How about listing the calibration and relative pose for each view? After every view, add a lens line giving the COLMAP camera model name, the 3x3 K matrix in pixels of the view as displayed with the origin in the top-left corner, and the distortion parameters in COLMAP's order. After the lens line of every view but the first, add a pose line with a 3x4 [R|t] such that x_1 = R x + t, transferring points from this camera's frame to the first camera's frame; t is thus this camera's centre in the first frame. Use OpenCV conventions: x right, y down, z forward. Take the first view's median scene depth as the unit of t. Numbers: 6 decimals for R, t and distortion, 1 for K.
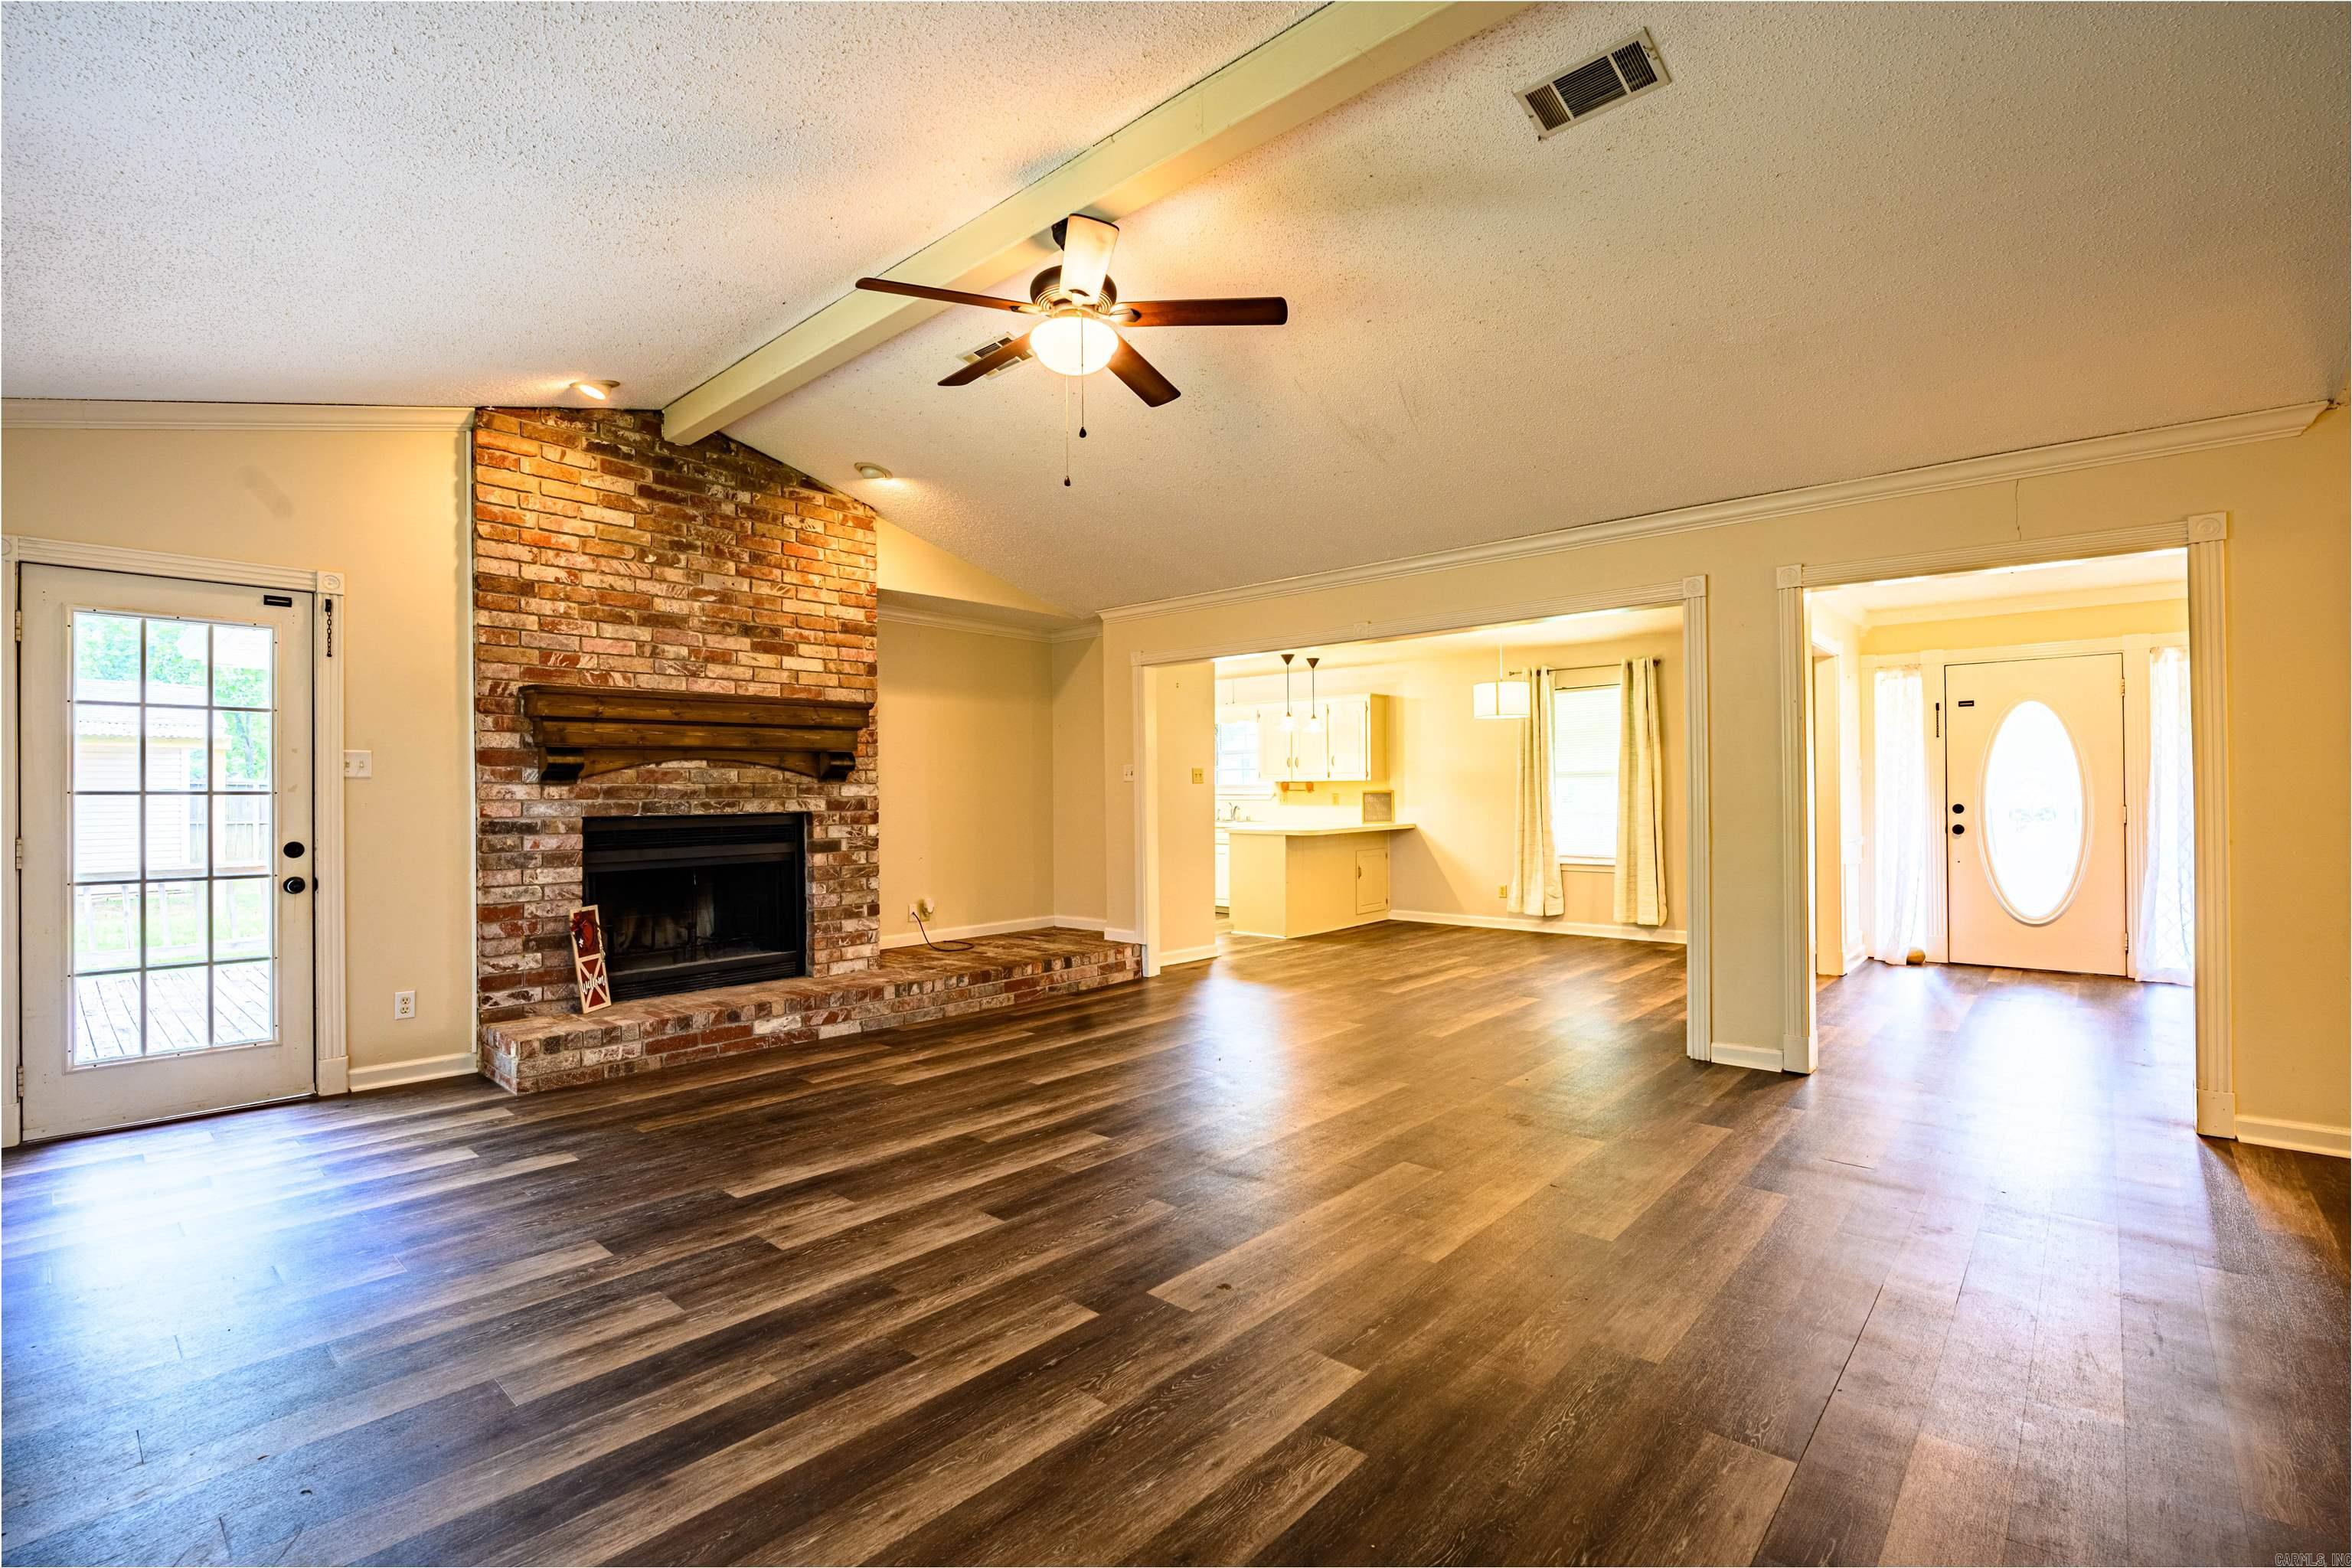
lens RADIAL K [[1050.3, 0, 1179.4], [0, 1050.3, 790.0], [0, 0, 1]] dist [-0.015376, 0.000147]
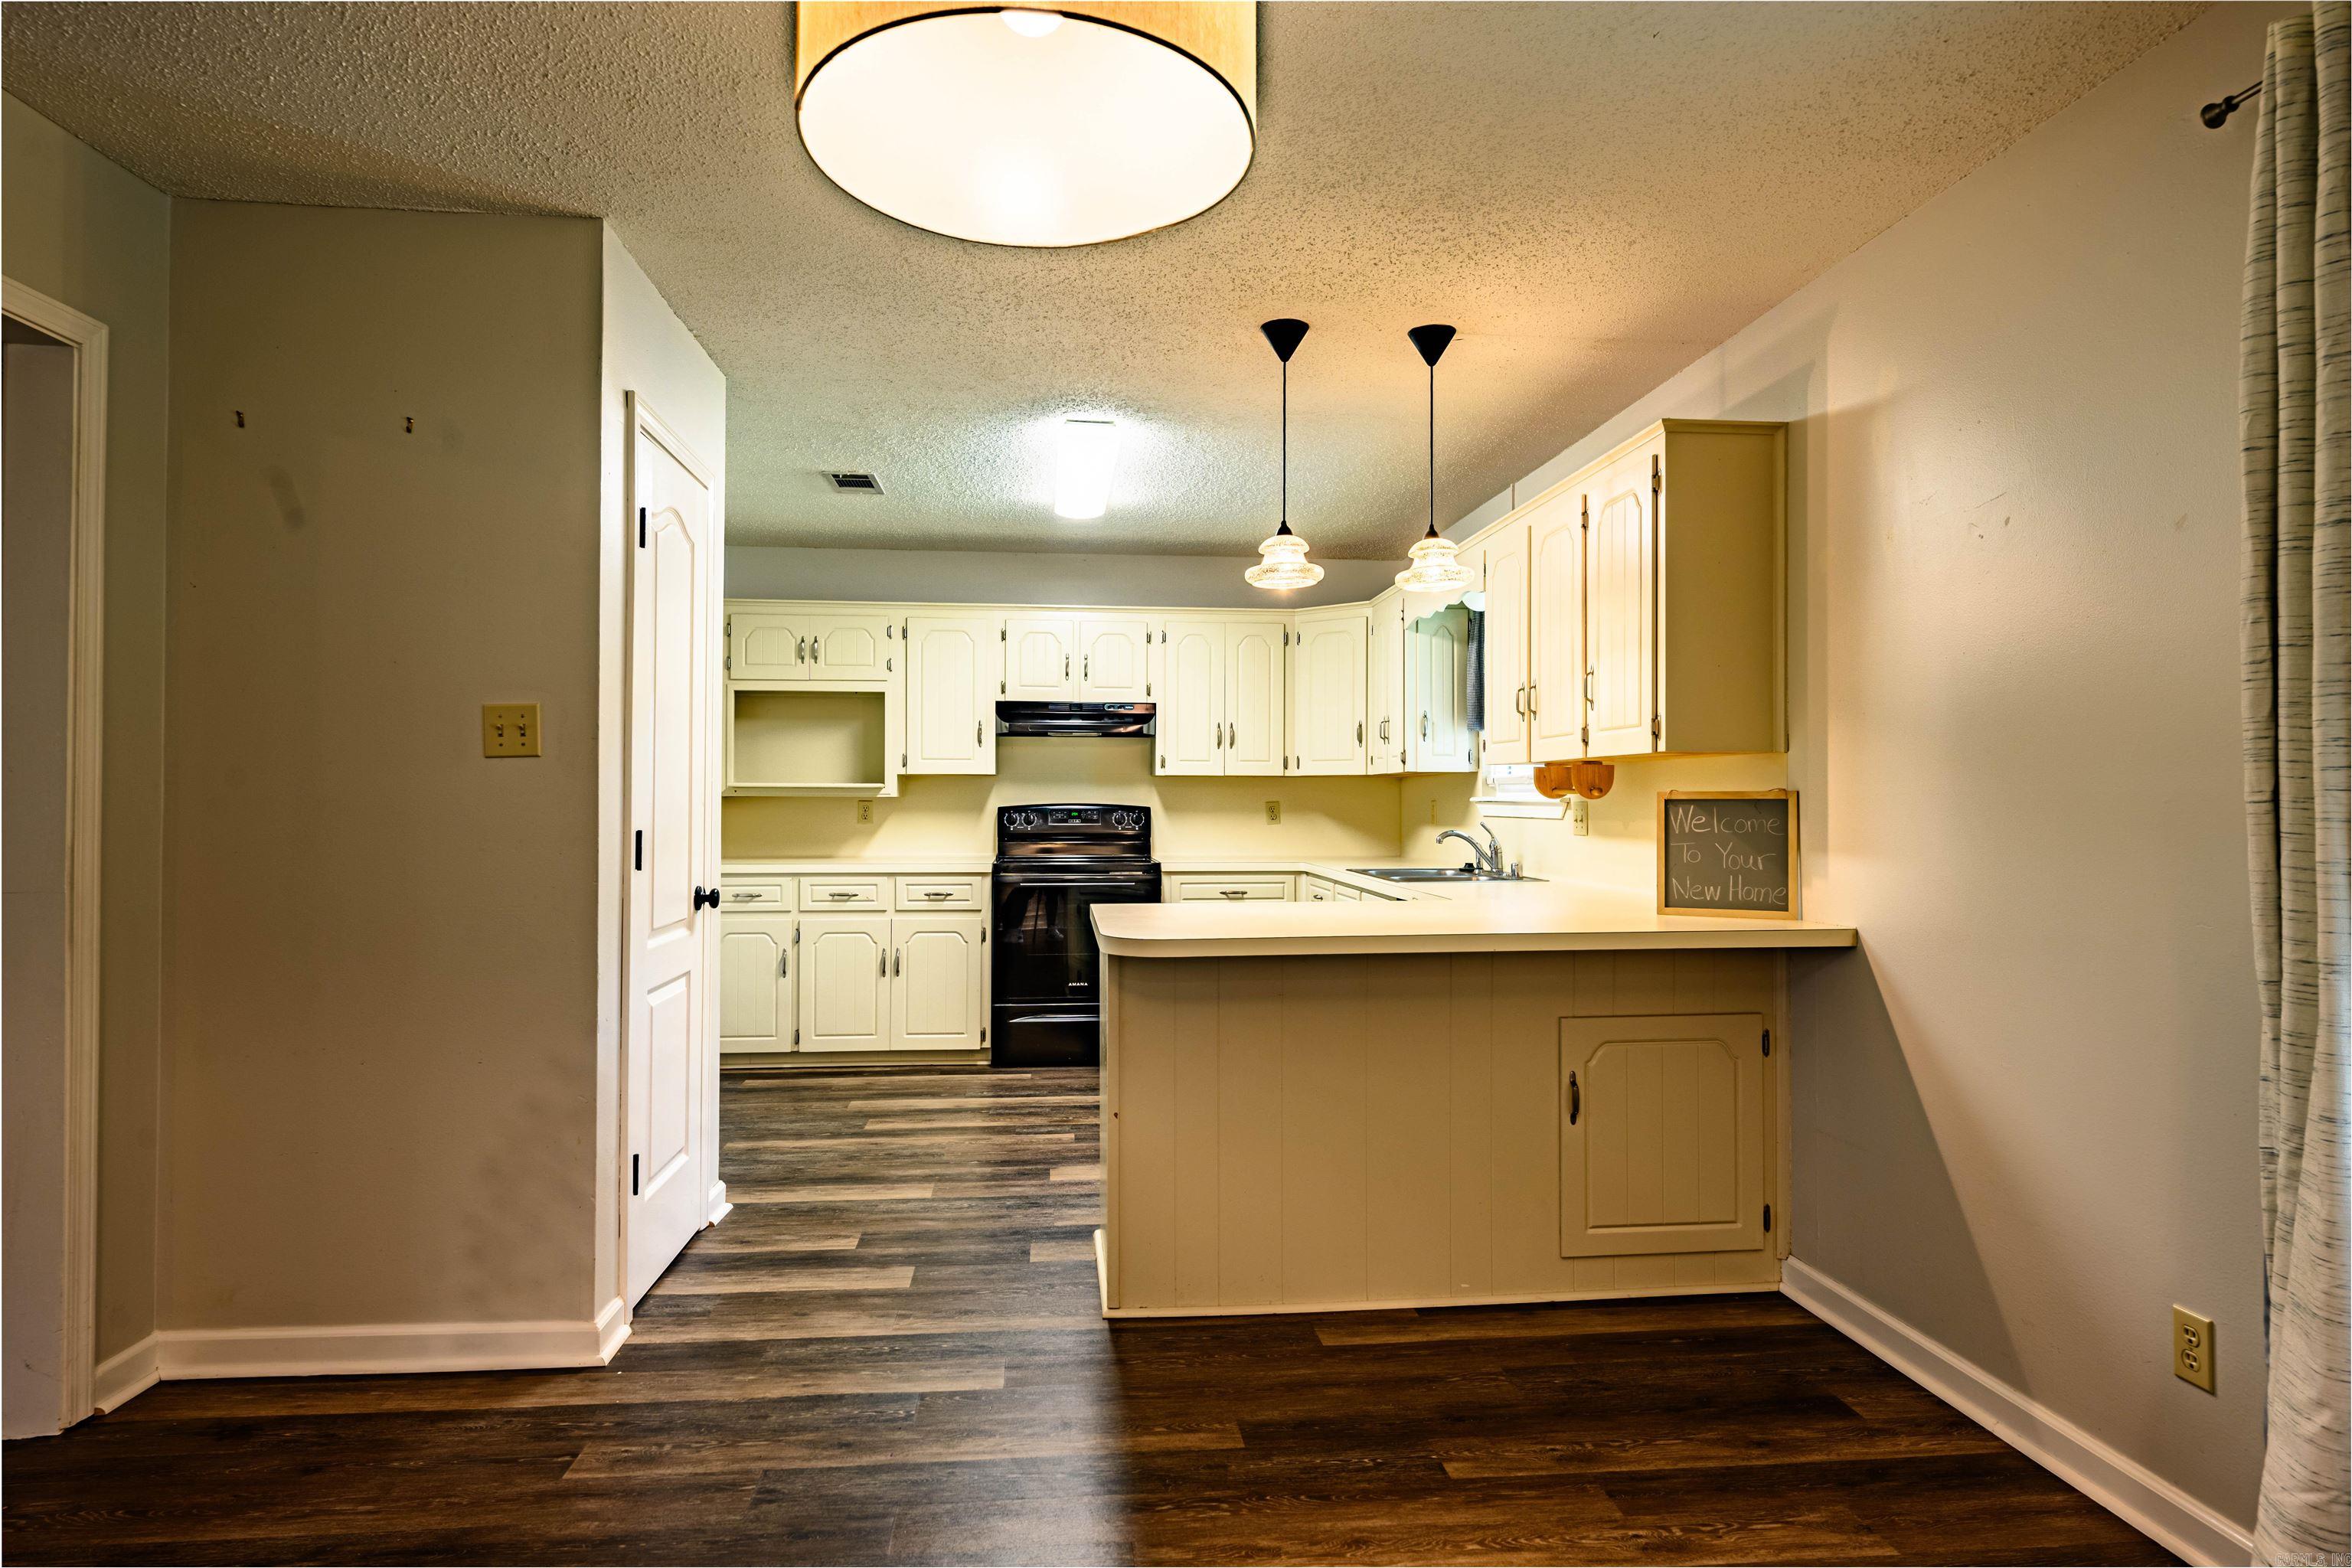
lens RADIAL K [[1307.2, 0, 1178.3], [0, 1307.2, 790.5], [0, 0, 1]] dist [0.004849, 0.000426]
pose [[0.735959, 0.003186, -0.677019, 0.594102], [-0.005519, 0.999984, -0.001294, 0.003389], [0.677004, 0.004689, 0.735964, 1.278213]]
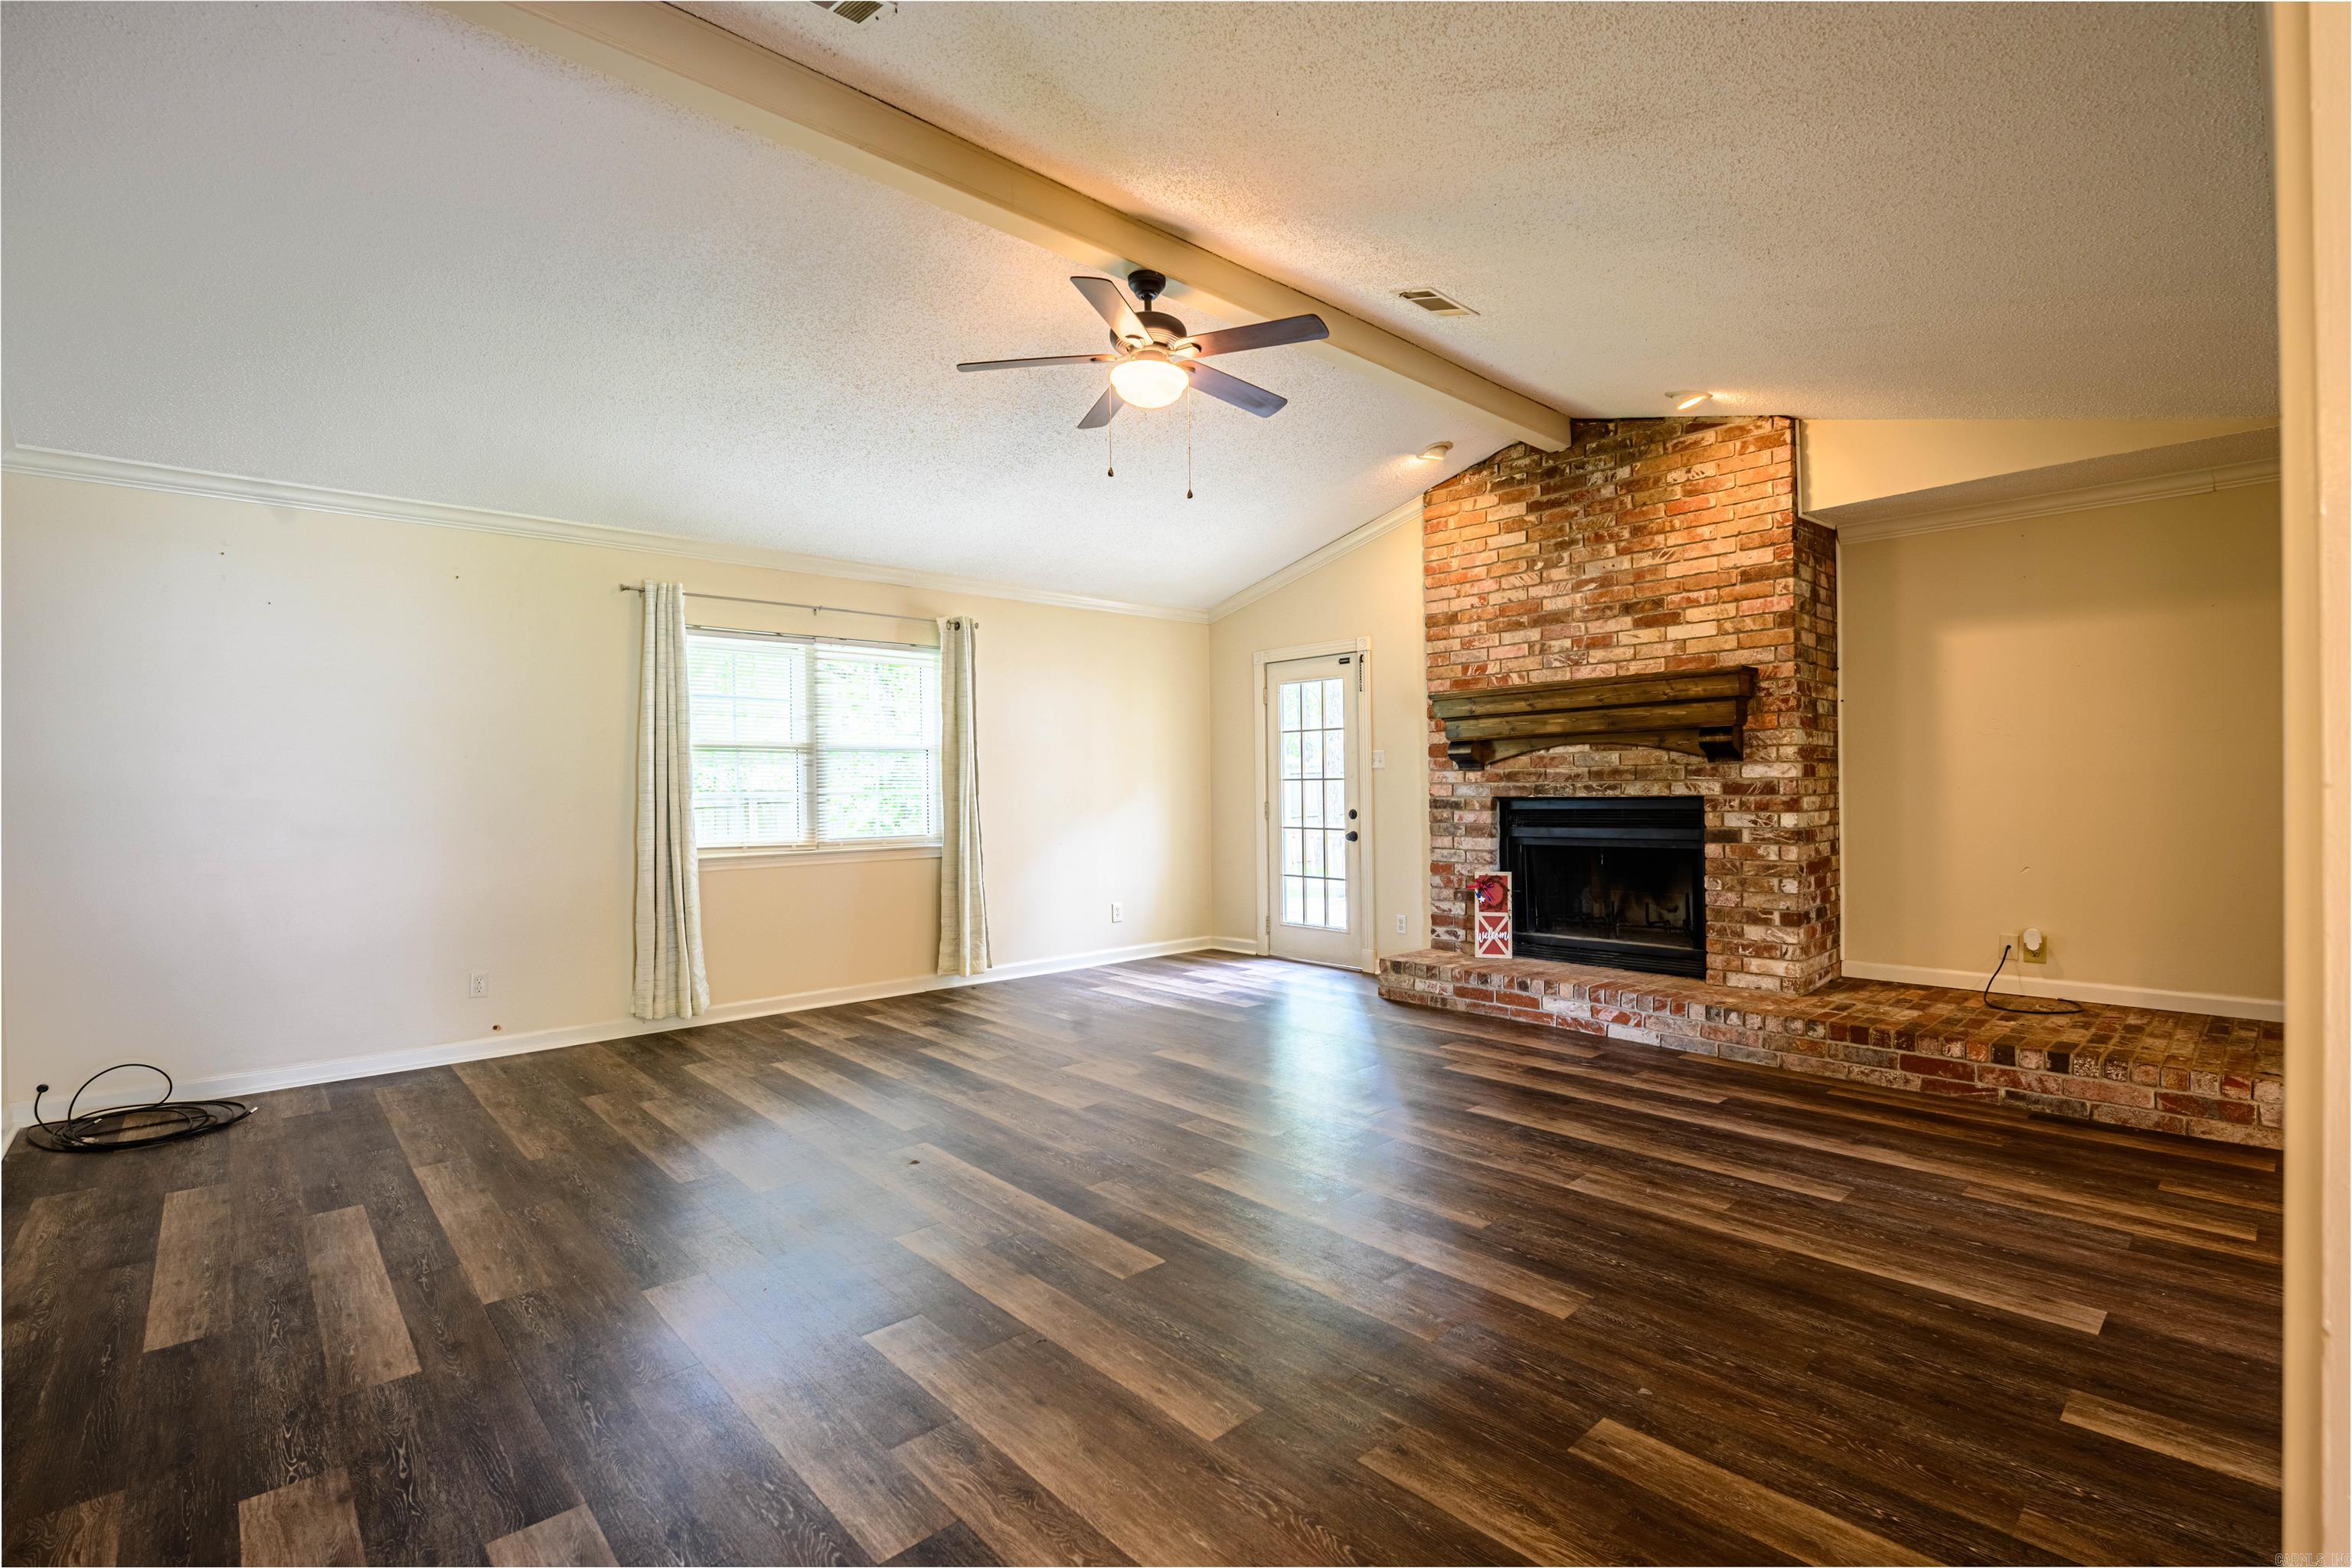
lens RADIAL K [[1064.9, 0, 1179.6], [0, 1064.9, 791.9], [0, 0, 1]] dist [-0.013599, 0.000161]
pose [[-0.099692, 0.012002, -0.994946, 0.649718], [0.016003, 0.999817, 0.010458, 0.001132], [0.994890, -0.014879, -0.099866, 0.720173]]
